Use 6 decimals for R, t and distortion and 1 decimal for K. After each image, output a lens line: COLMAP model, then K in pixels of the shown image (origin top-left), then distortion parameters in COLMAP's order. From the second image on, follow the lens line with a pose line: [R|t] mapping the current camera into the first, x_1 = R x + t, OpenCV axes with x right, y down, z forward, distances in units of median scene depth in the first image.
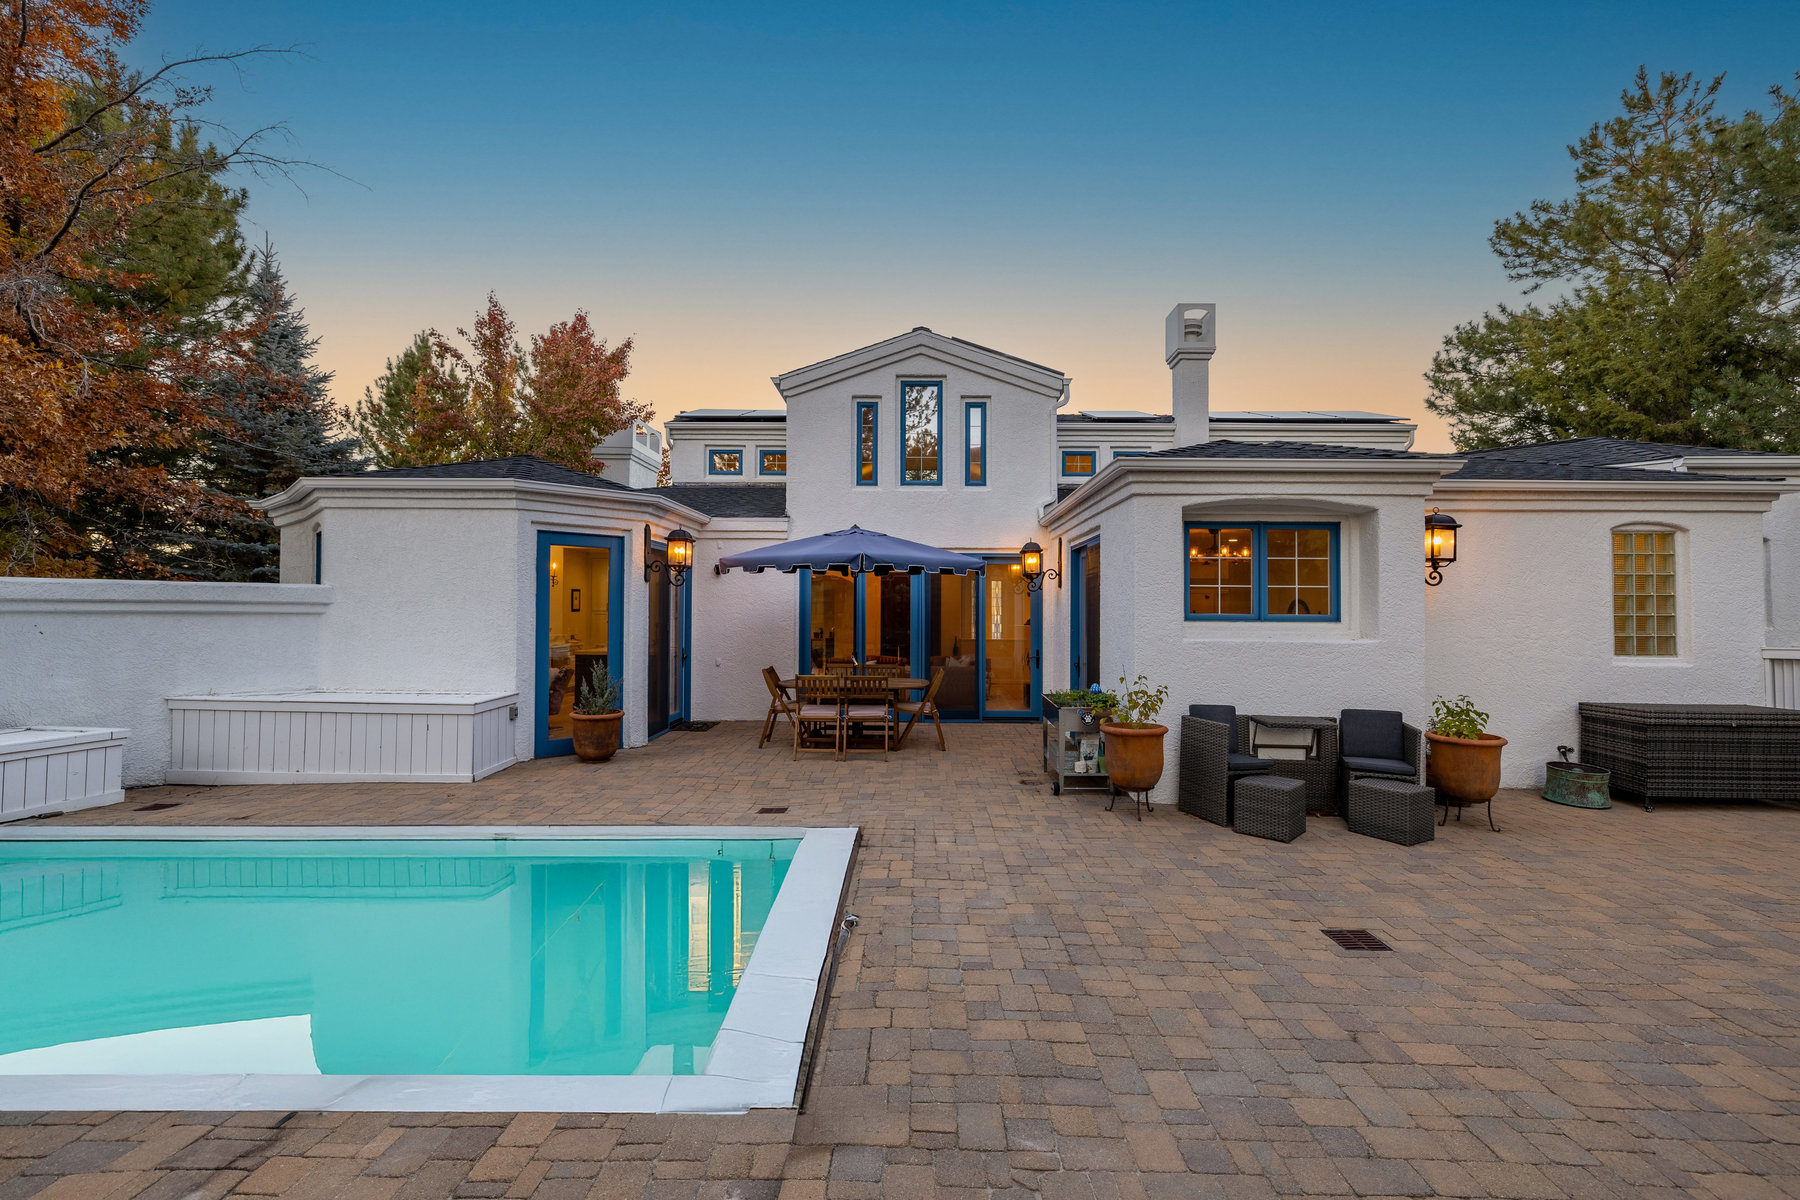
lens RADIAL K [[765.6, 0, 896.7], [0, 765.6, 599.8], [0, 0, 1]] dist [0.006303, -0.000547]
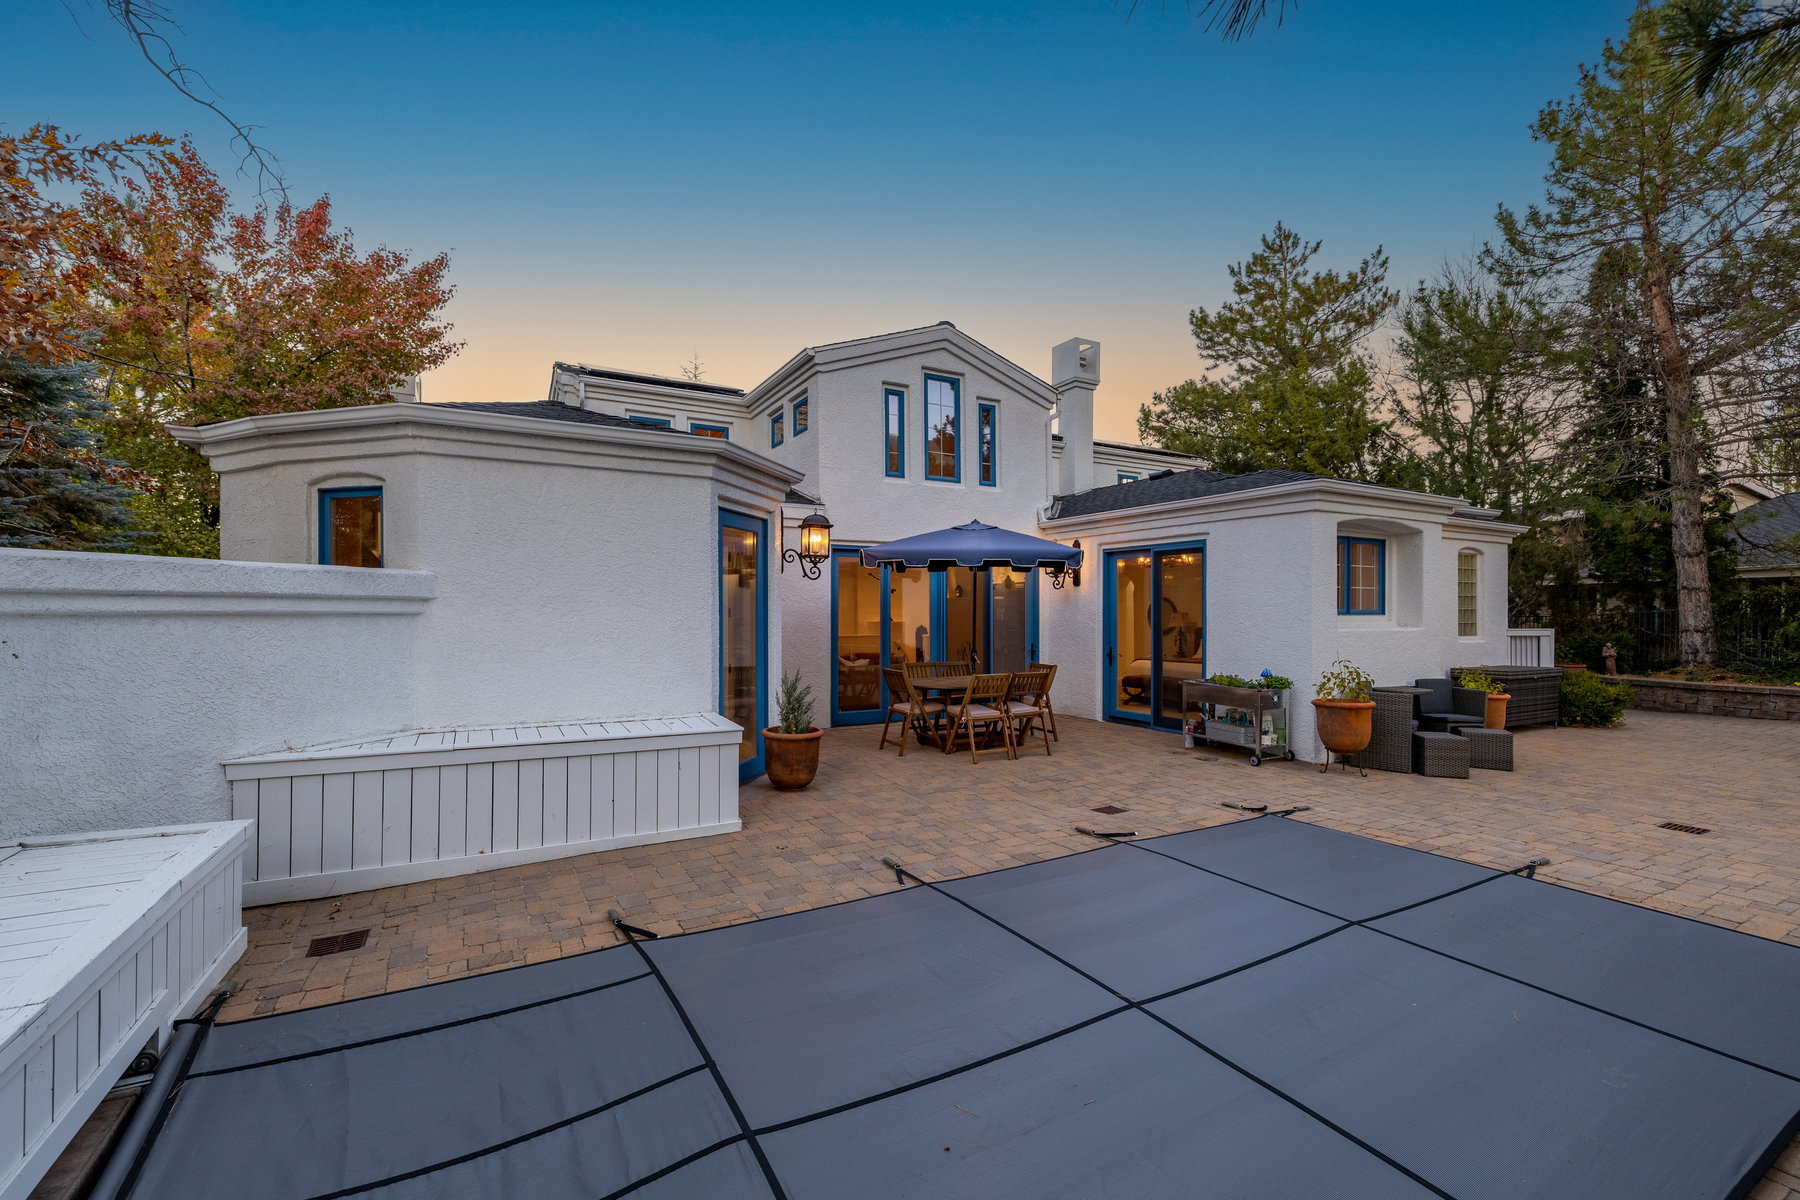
lens RADIAL K [[765.6, 0, 893.5], [0, 765.6, 606.5], [0, 0, 1]] dist [0.006303, -0.000547]
pose [[0.870611, -0.002455, 0.491965, -0.694742], [-0.004283, 0.999912, 0.012569, 0.001293], [-0.491953, -0.013049, 0.870524, 0.221197]]
